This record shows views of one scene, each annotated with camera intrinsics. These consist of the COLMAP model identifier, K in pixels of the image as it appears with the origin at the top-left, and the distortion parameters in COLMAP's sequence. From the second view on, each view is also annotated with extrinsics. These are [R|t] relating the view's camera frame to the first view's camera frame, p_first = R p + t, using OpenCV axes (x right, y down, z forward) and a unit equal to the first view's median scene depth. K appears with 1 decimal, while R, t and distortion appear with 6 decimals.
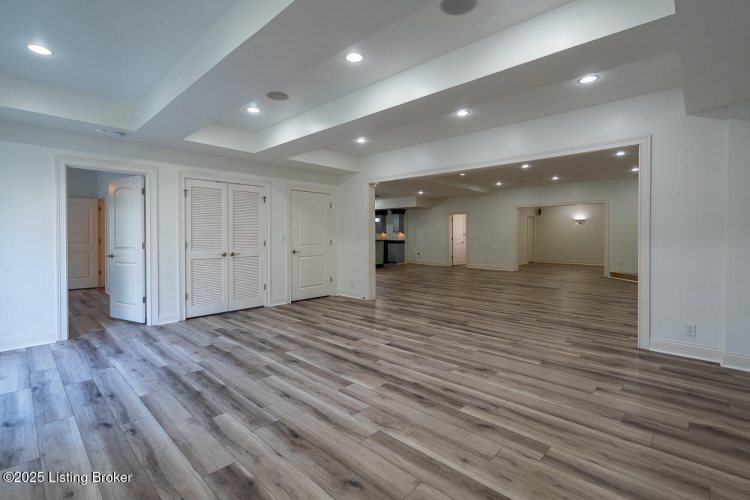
lens RADIAL K [[332.0, 0, 375.1], [0, 332.0, 241.4], [0, 0, 1]] dist [-0.003649, 0.000425]
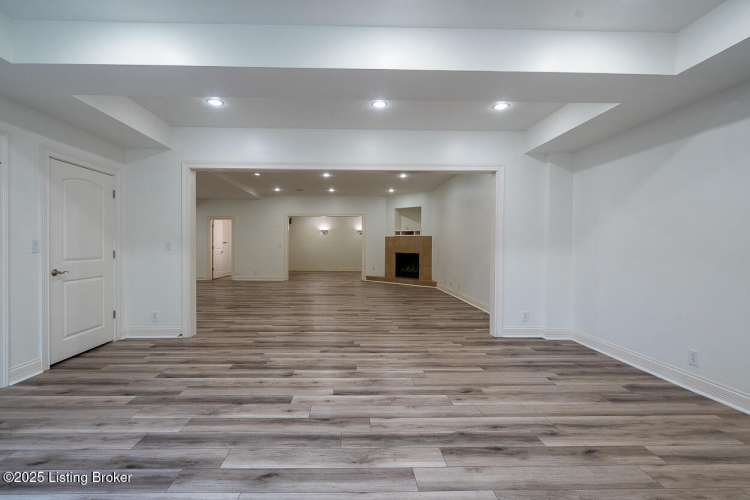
lens RADIAL K [[345.6, 0, 351.0], [0, 345.6, 249.7], [0, 0, 1]] dist [-0.002185, -0.000056]
pose [[0.728680, -0.006770, 0.684821, -0.488741], [0.007509, 0.999970, 0.001895, -0.006829], [-0.684813, 0.003761, 0.728709, 0.458873]]
